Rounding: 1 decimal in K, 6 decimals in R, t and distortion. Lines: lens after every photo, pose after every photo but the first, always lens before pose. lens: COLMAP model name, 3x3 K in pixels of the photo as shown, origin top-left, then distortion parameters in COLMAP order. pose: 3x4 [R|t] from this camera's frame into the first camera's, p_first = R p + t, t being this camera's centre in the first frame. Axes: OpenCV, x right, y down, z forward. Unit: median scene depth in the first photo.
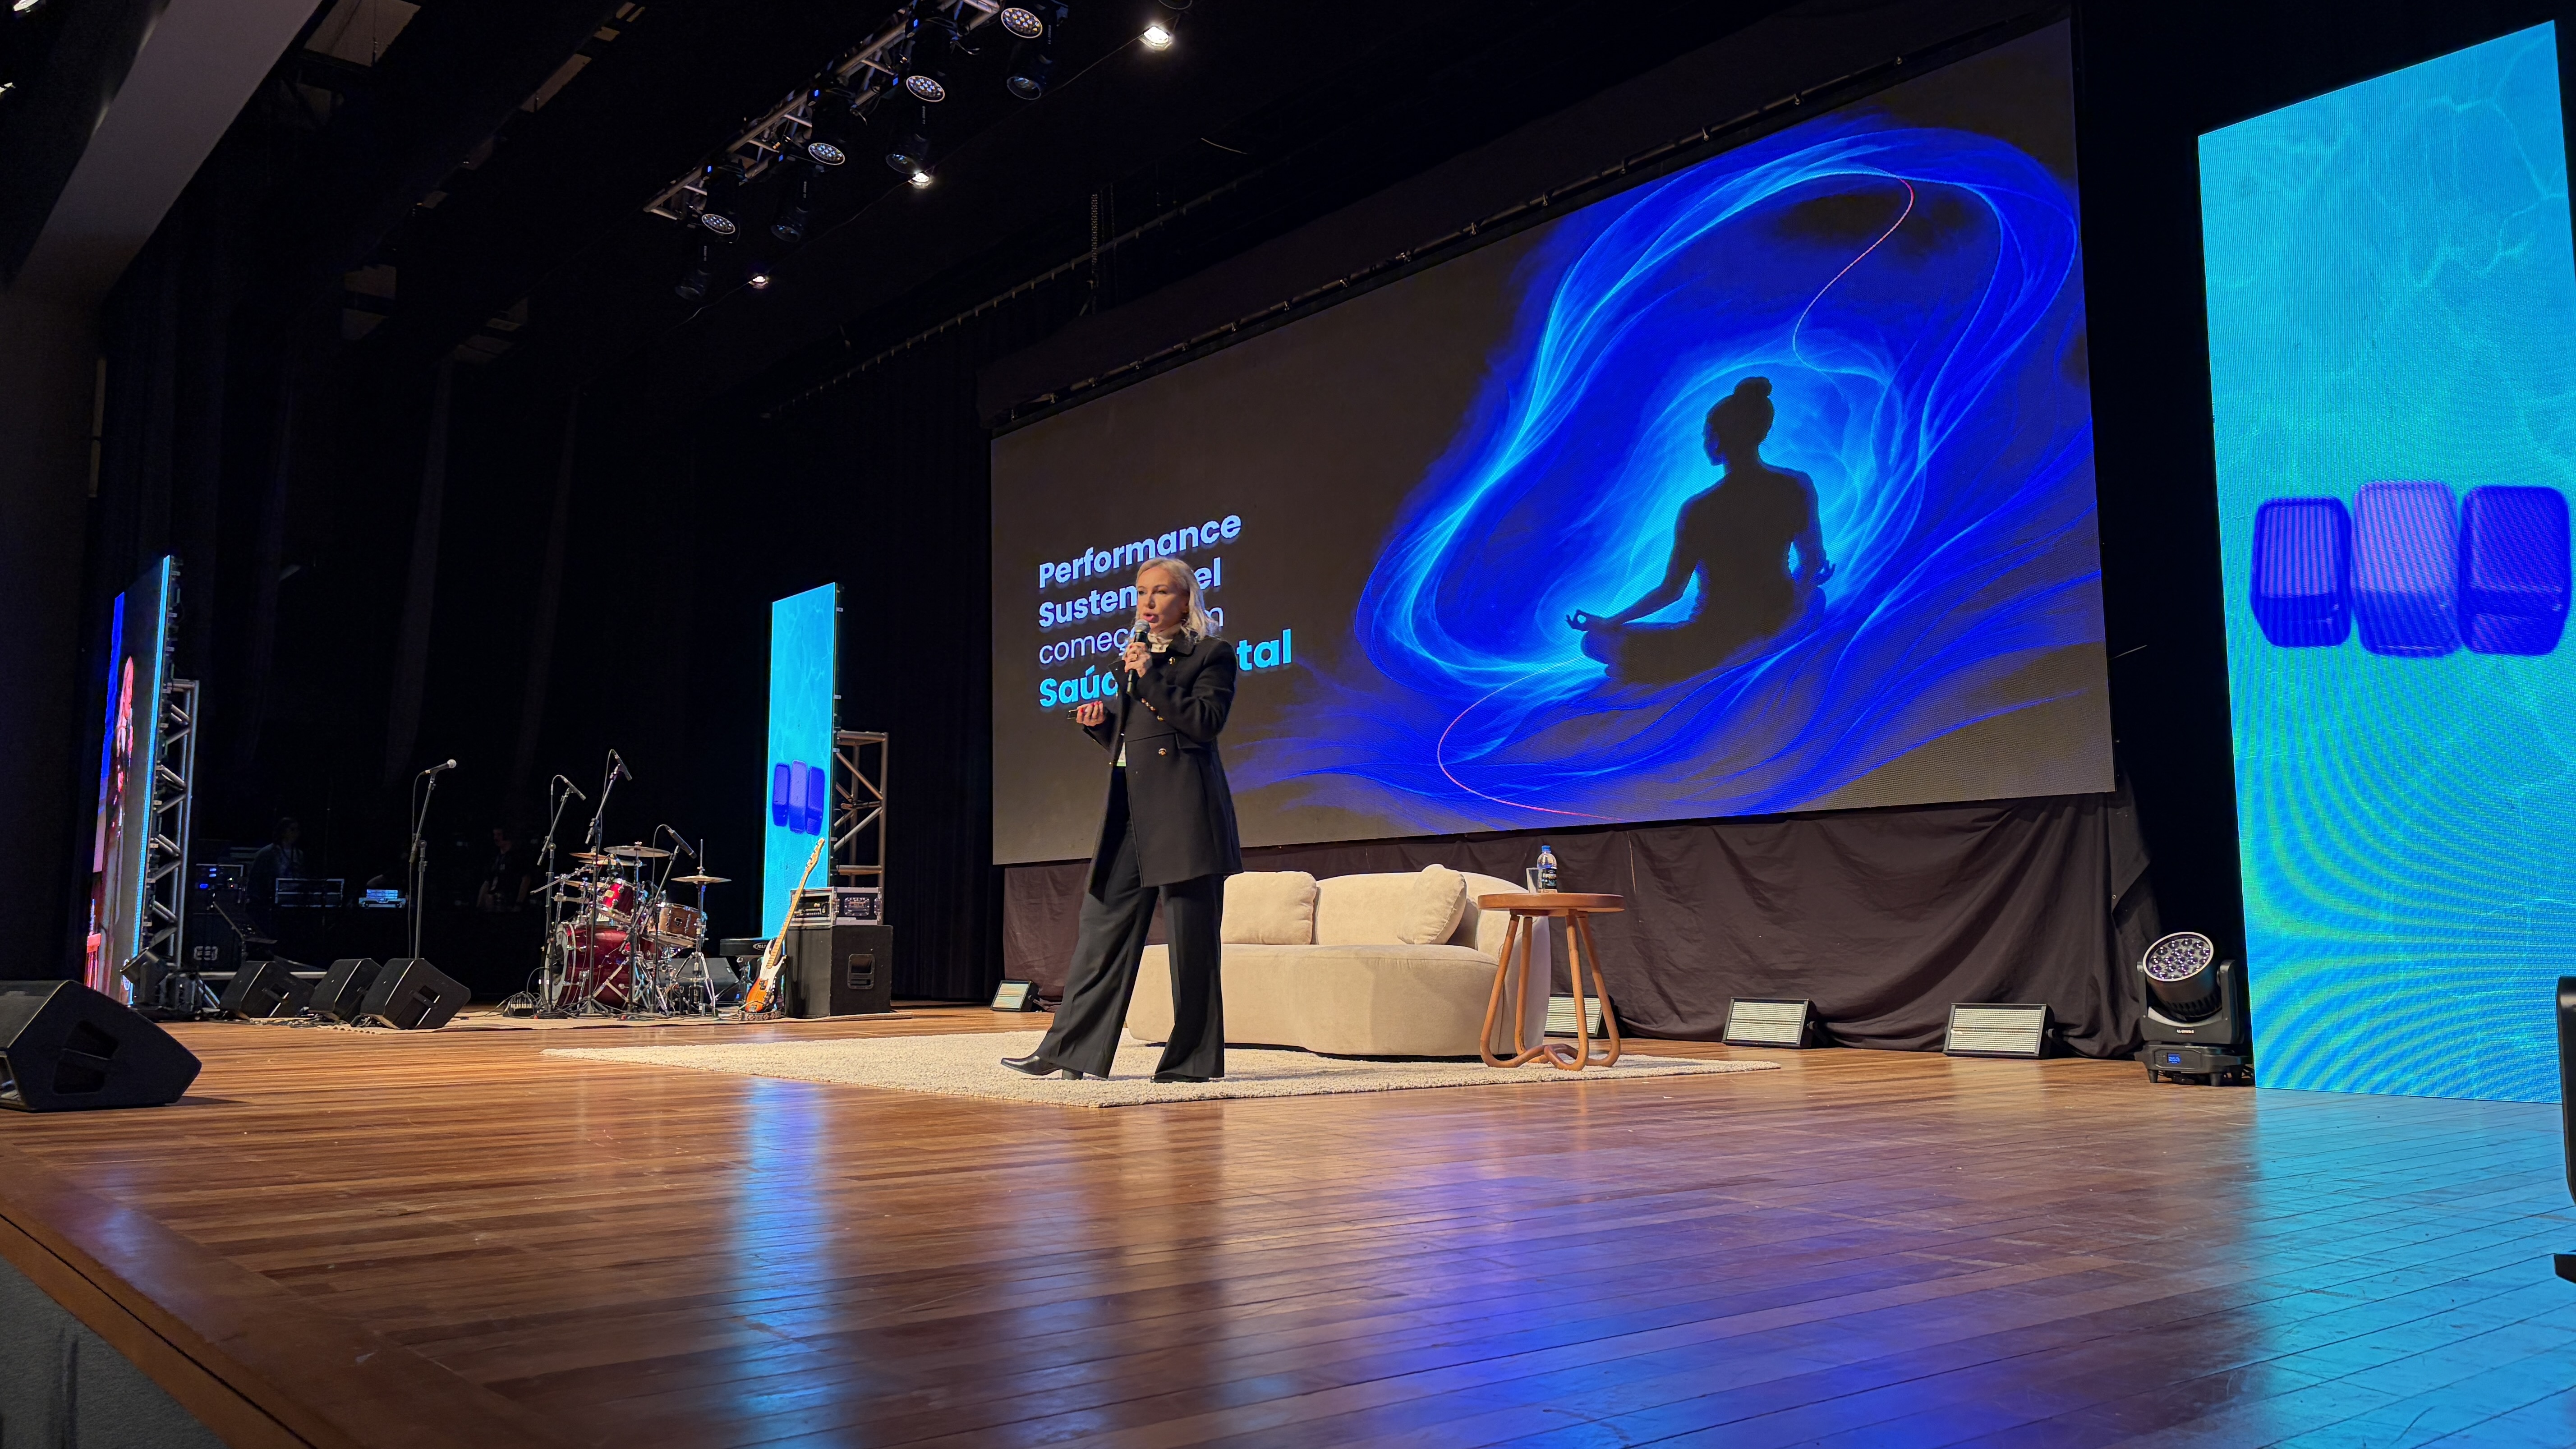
lens RADIAL K [[1982.0, 0, 1288.0], [0, 1982.0, 724.5], [0, 0, 1]] dist [-0.002389, -0.001140]
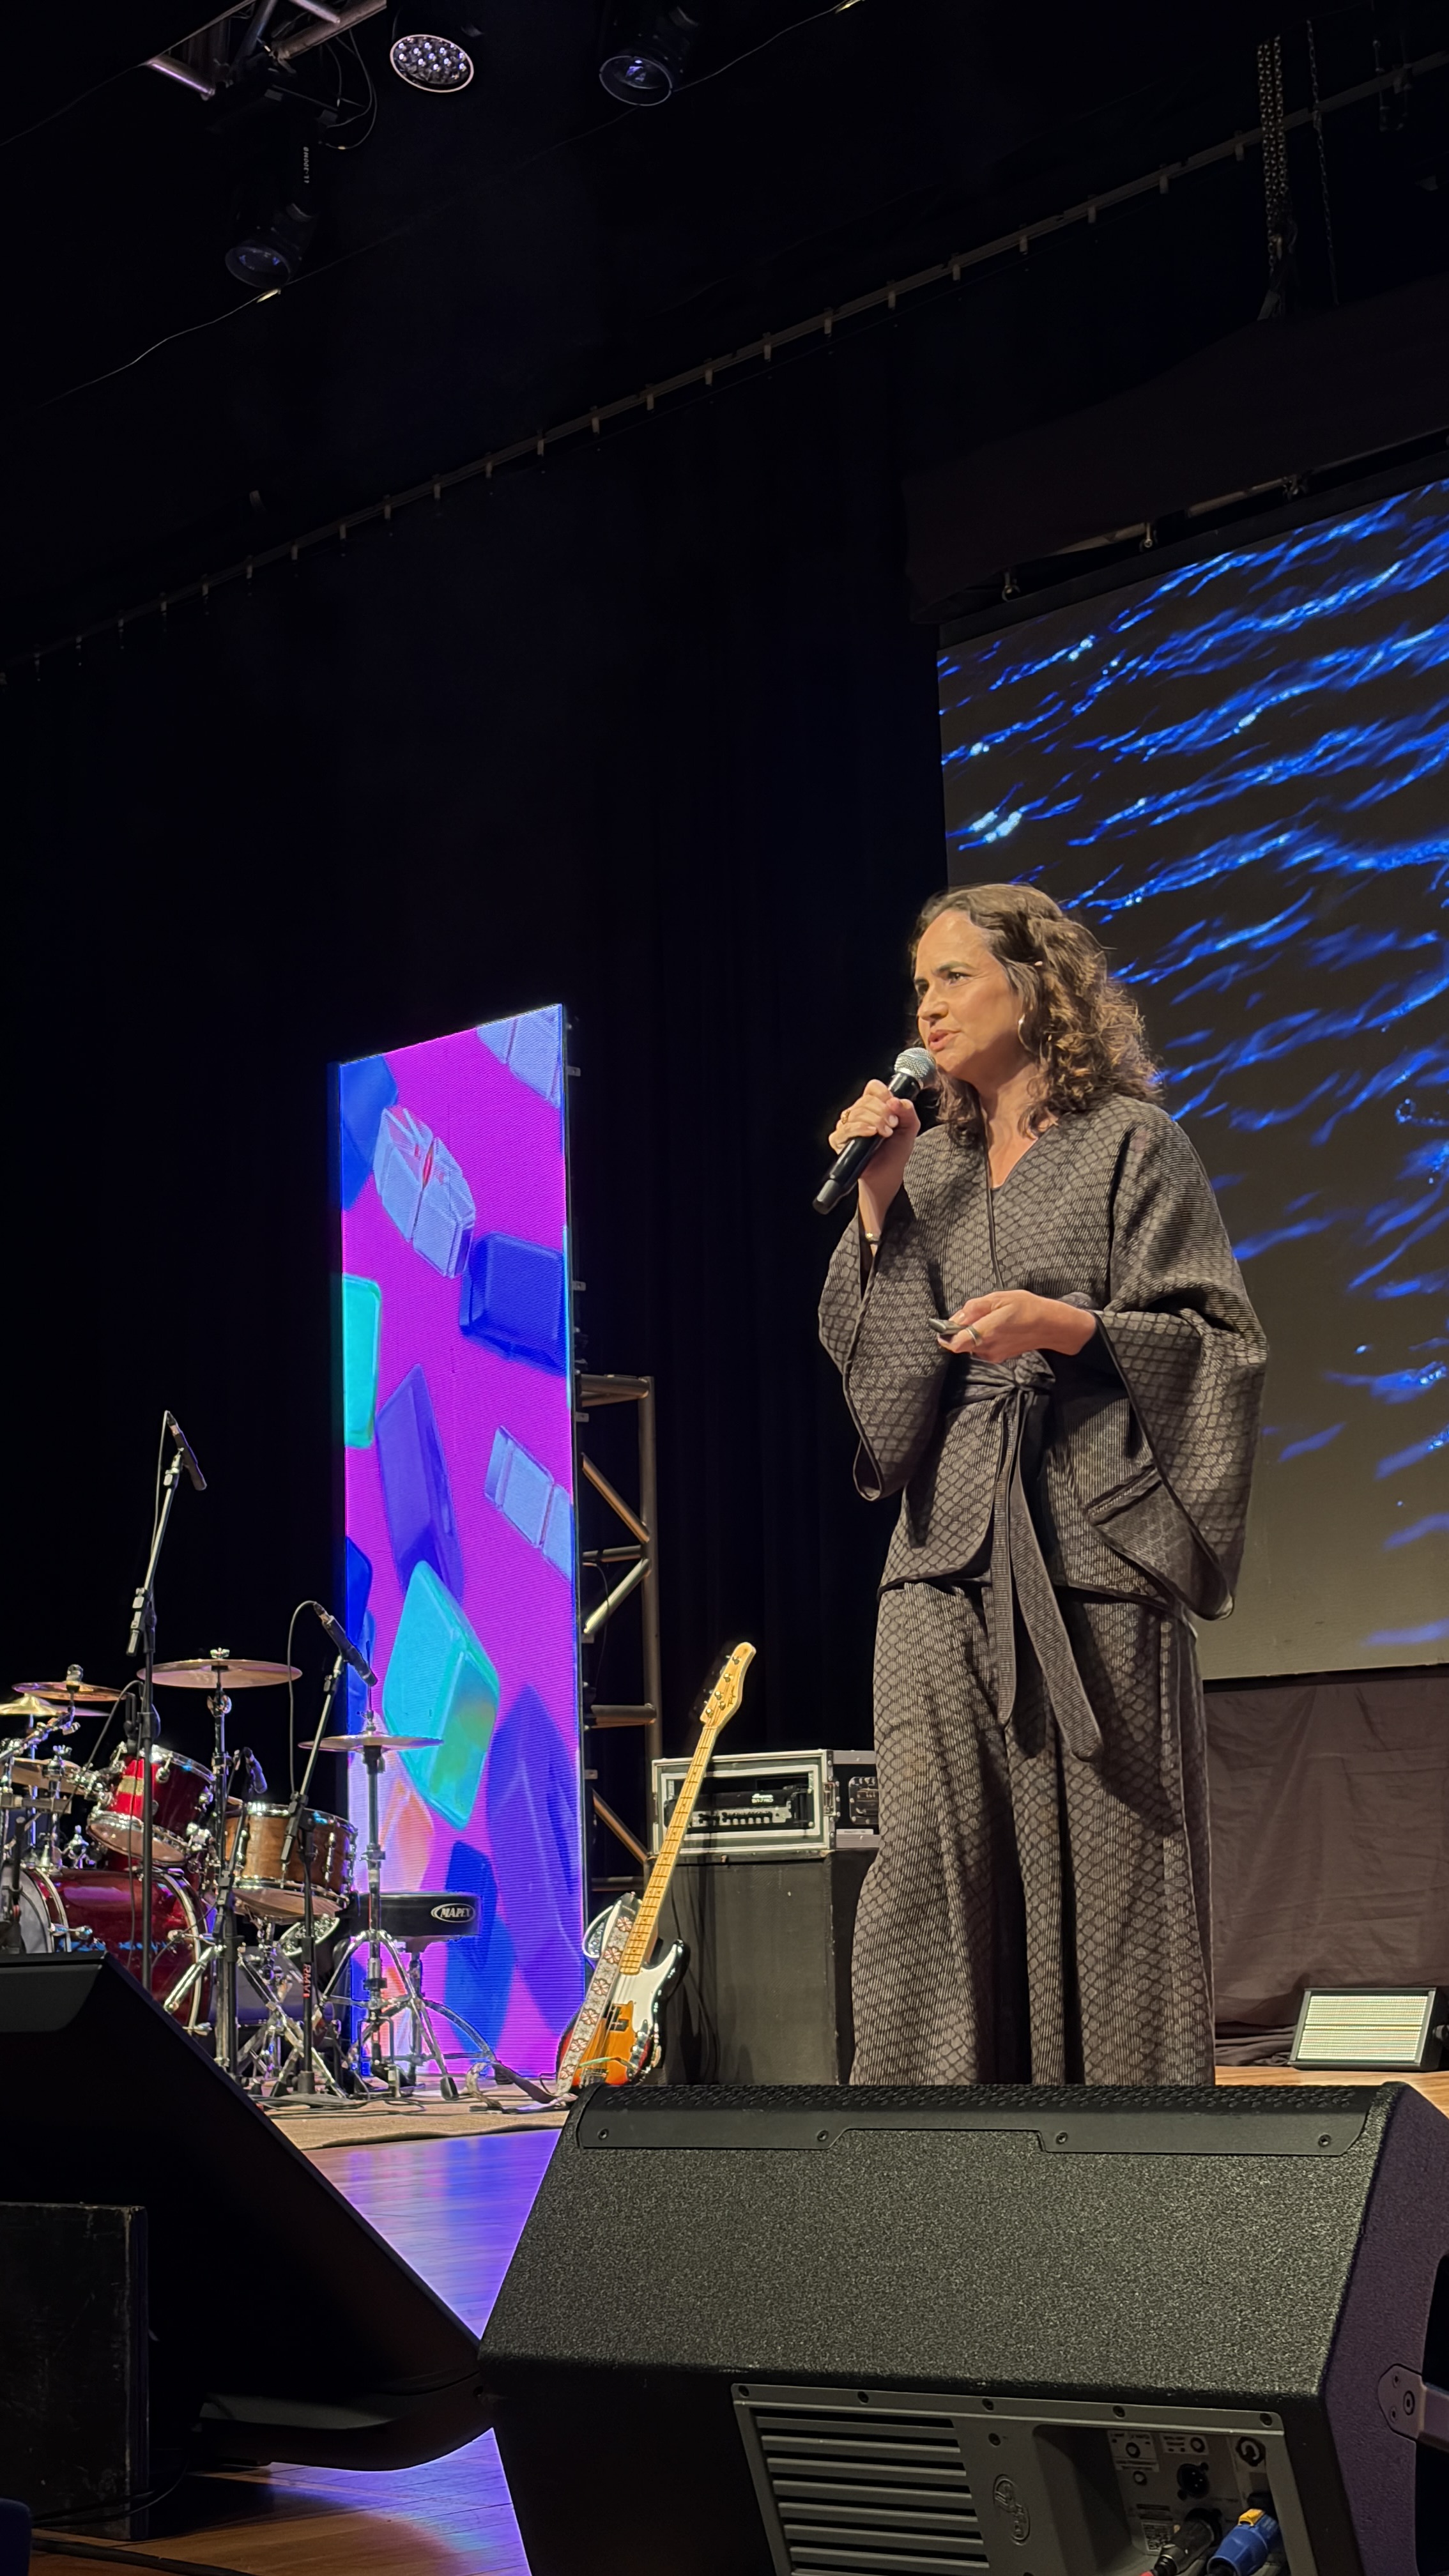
lens RADIAL K [[3874.0, 0, 724.5], [0, 3874.0, 1288.0], [0, 0, 1]] dist [-0.009366, -0.020950]
pose [[0.997180, -0.017689, 0.072929, -0.445306], [0.020661, 0.998978, -0.040200, 0.032967], [-0.072143, 0.041593, 0.996527, 0.368847]]
